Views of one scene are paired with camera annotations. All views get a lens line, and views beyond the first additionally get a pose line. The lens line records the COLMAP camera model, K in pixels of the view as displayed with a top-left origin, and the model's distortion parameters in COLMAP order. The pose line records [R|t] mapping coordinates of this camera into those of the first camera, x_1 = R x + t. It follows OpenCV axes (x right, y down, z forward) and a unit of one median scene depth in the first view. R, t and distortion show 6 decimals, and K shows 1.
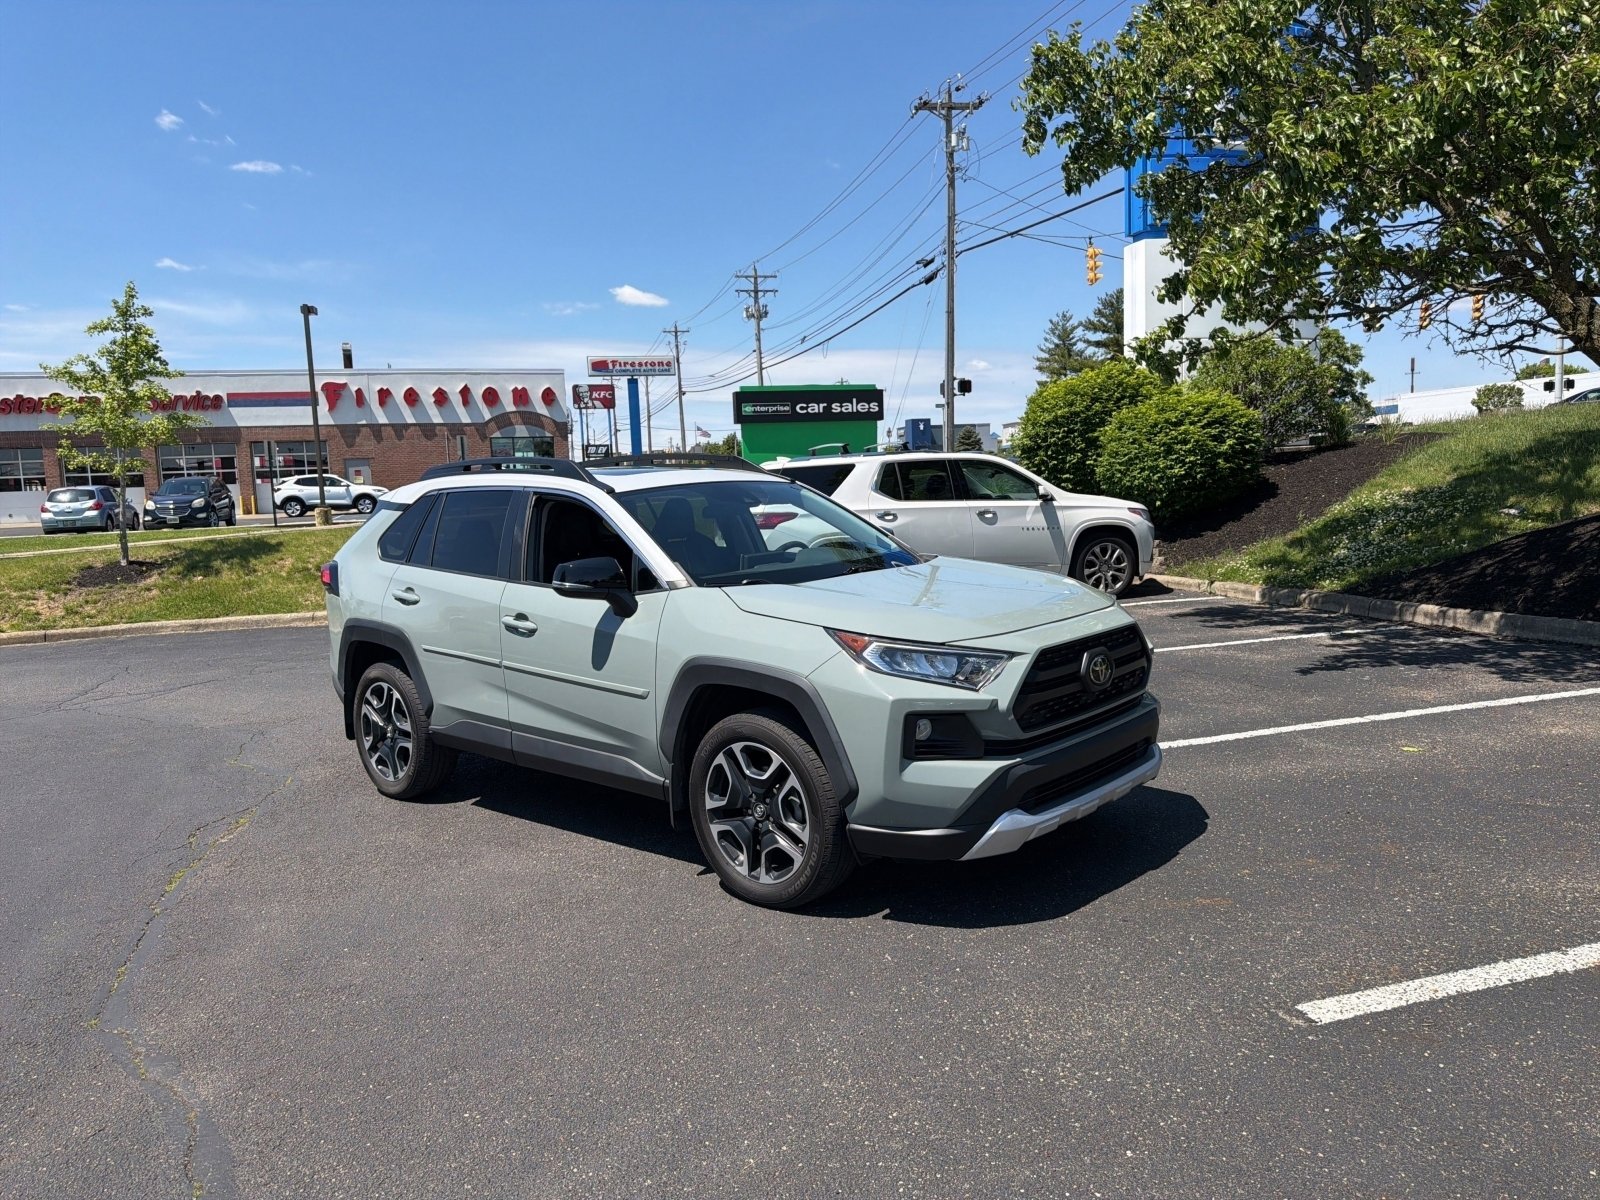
lens RADIAL K [[1141.5, 0, 782.2], [0, 1141.5, 614.0], [0, 0, 1]] dist [0.110073, -0.157673]
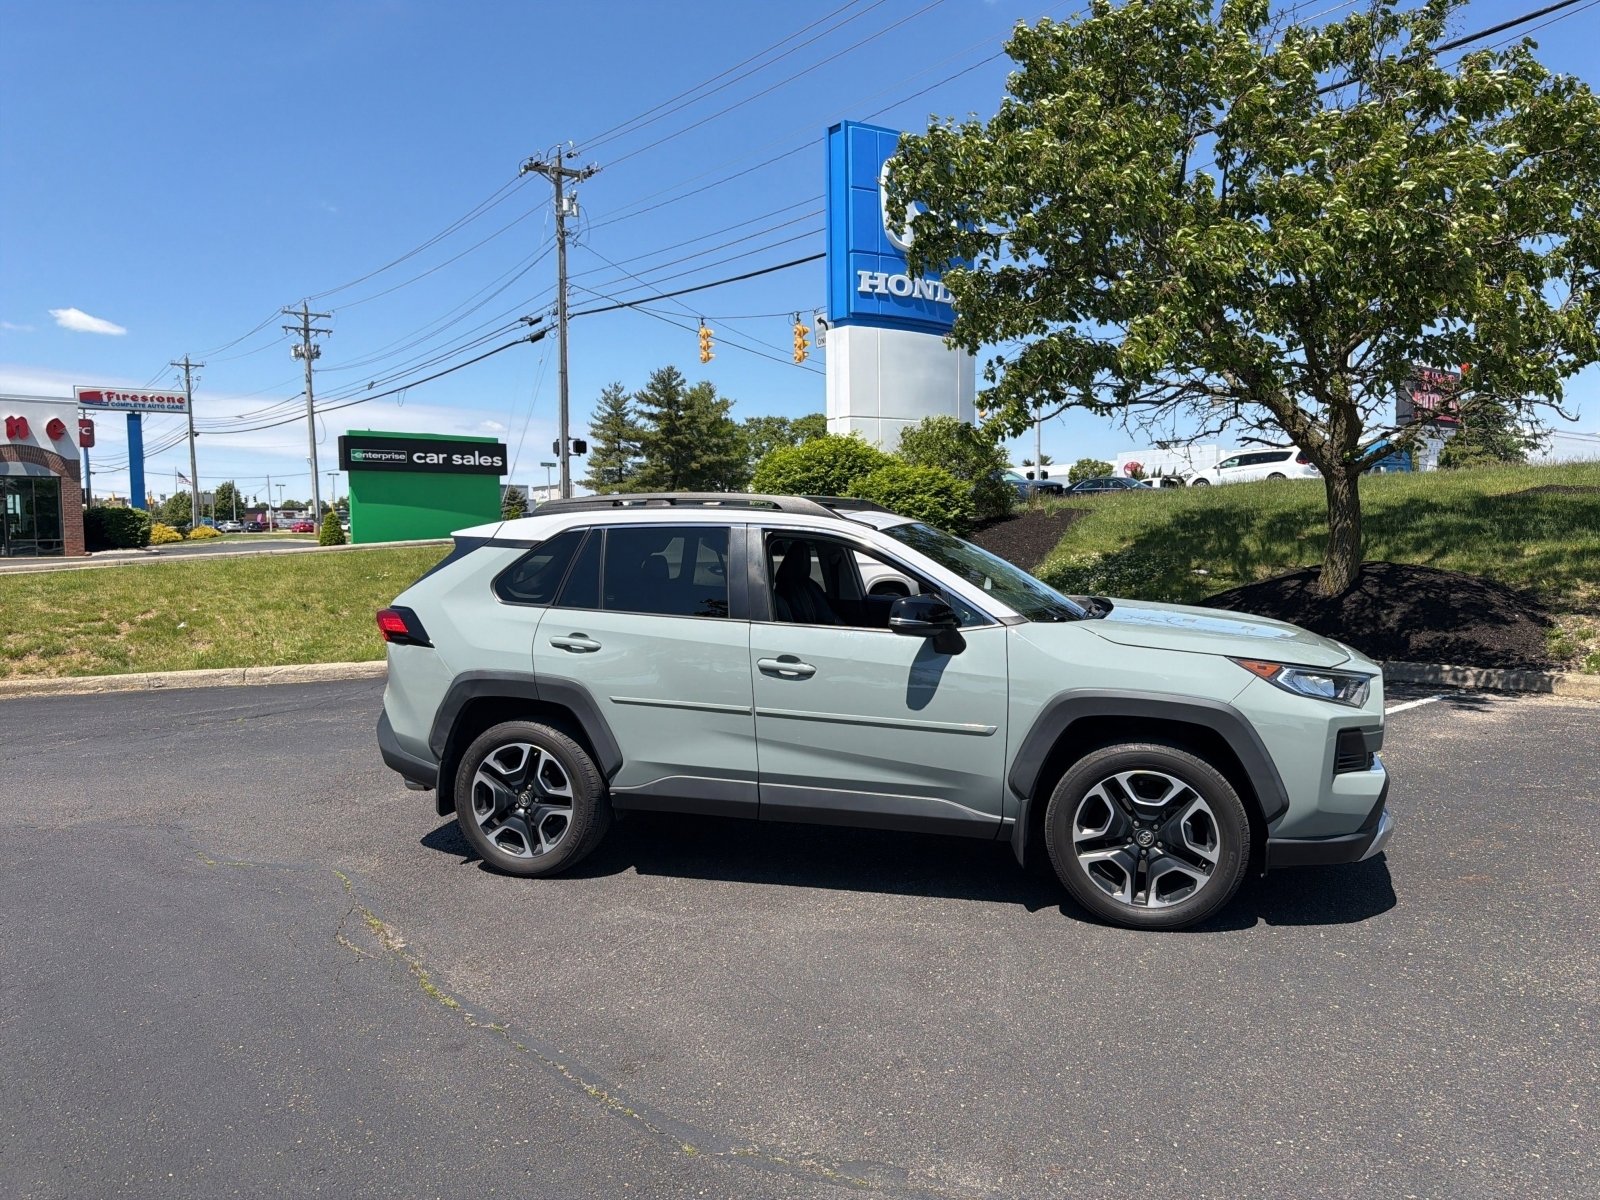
lens RADIAL K [[1135.9, 0, 797.7], [0, 1135.9, 623.3], [0, 0, 1]] dist [0.103574, -0.147064]
pose [[0.907665, -0.006769, 0.419641, -0.261591], [0.026446, 0.998805, -0.041089, 0.005063], [-0.418862, 0.048393, 0.906760, 0.066352]]
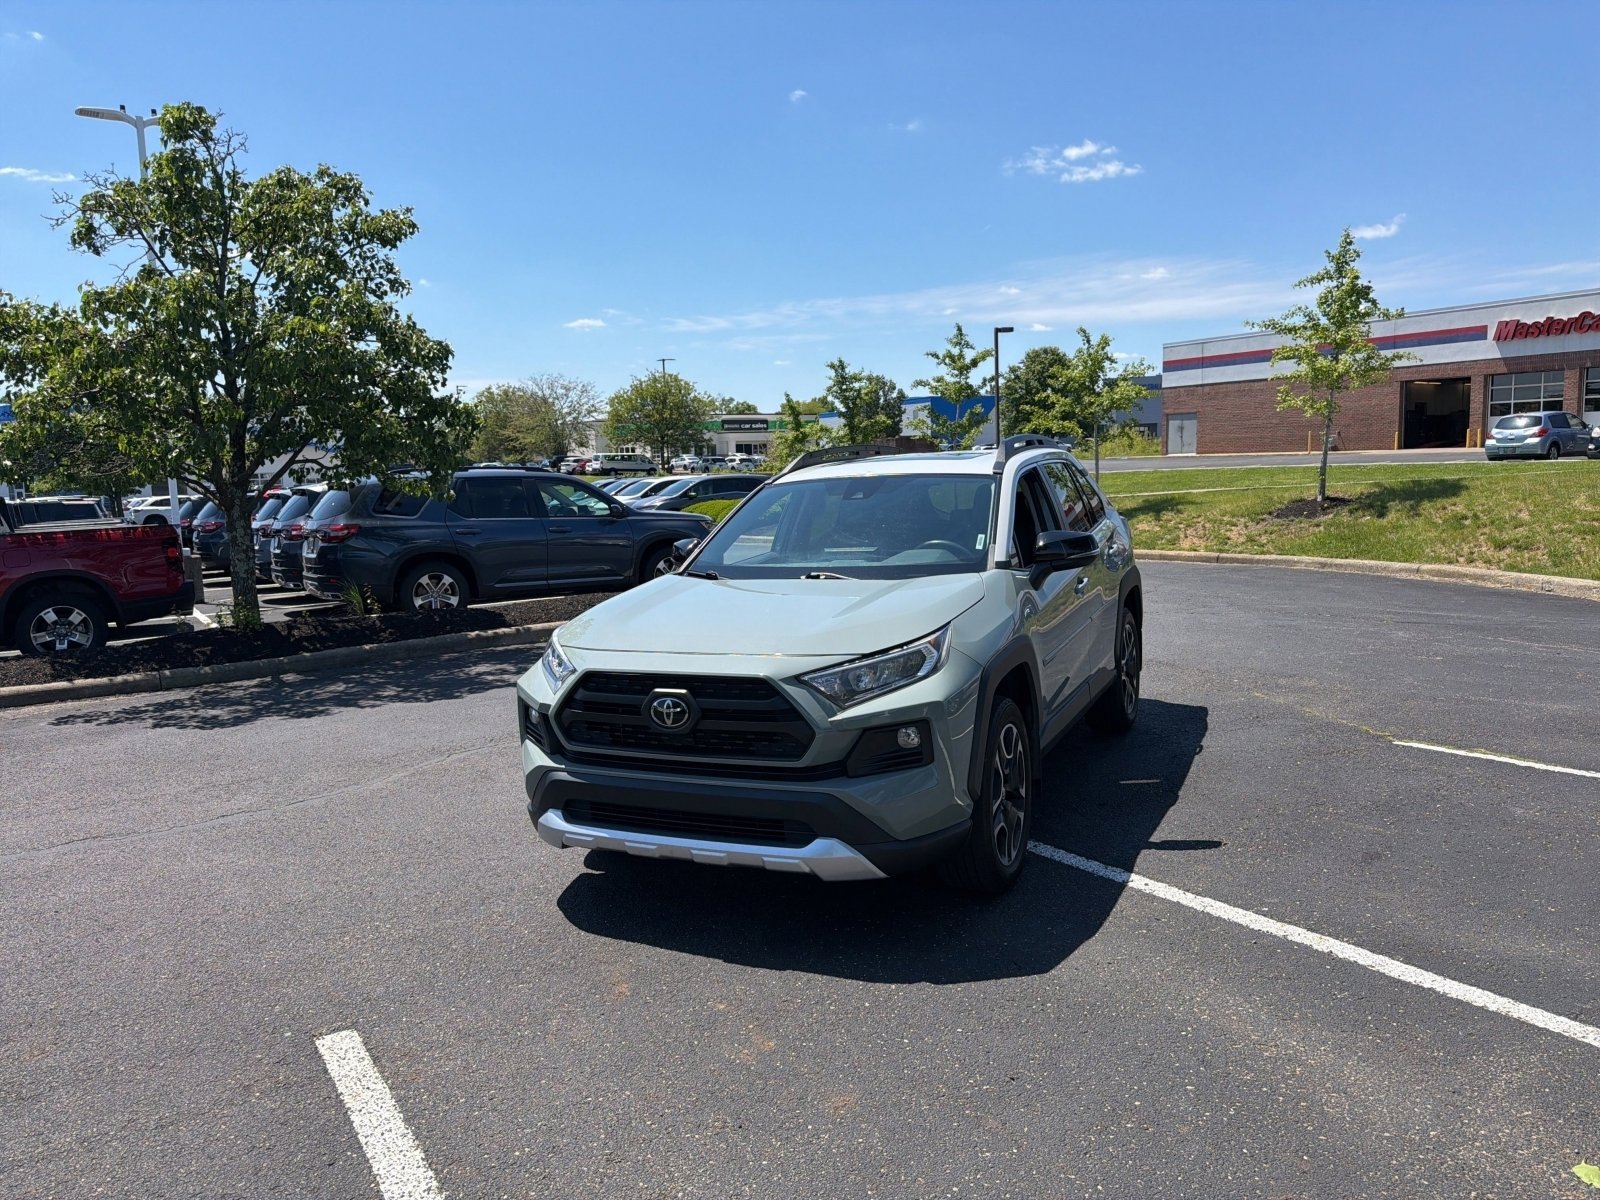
lens RADIAL K [[1145.4, 0, 800.0], [0, 1145.4, 600.0], [0, 0, 1]] dist [0.048750, -0.066867]
pose [[0.304313, 0.145650, -0.941371, 0.402752], [-0.085013, 0.988451, 0.125452, -0.058461], [0.948771, 0.041852, 0.313181, 0.282861]]
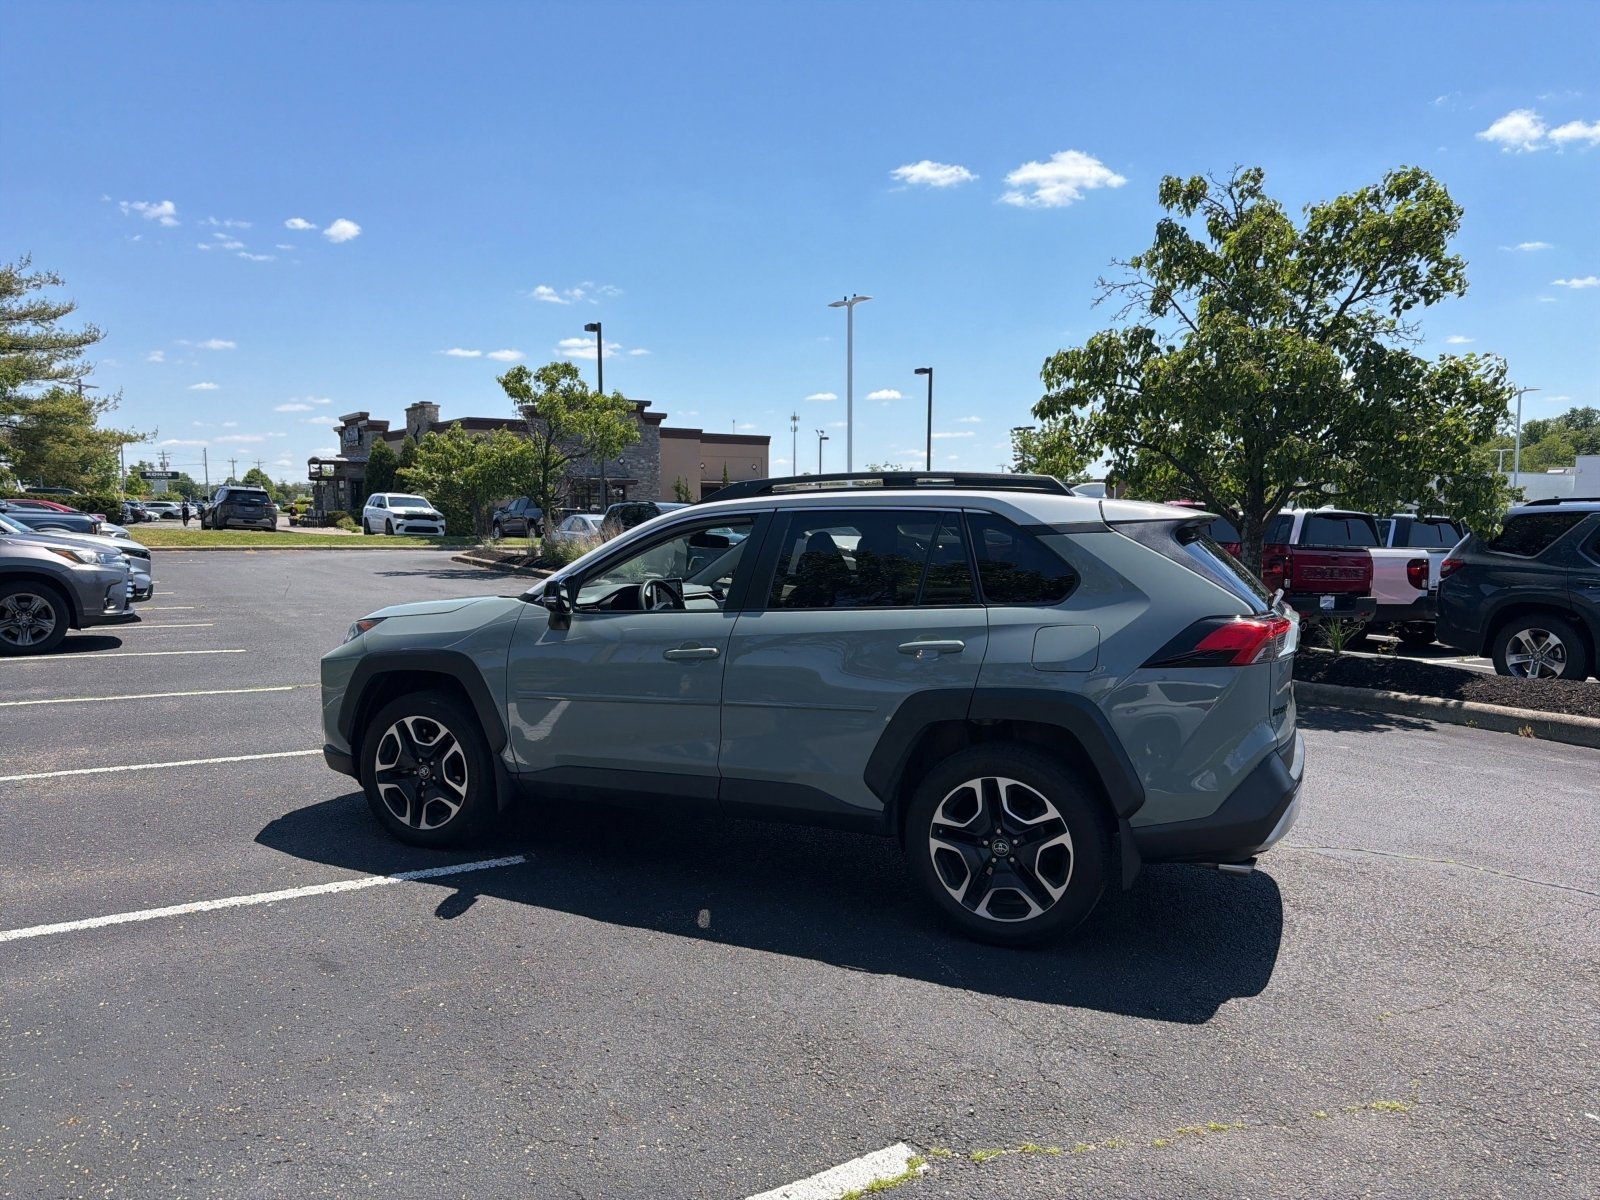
lens RADIAL K [[1135.9, 0, 797.7], [0, 1135.9, 623.3], [0, 0, 1]] dist [0.103574, -0.147064]
pose [[-0.946313, 0.069246, -0.315749, 0.106870], [-0.001704, 0.975704, 0.219086, -0.109368], [0.323248, 0.207862, -0.923203, 0.871511]]
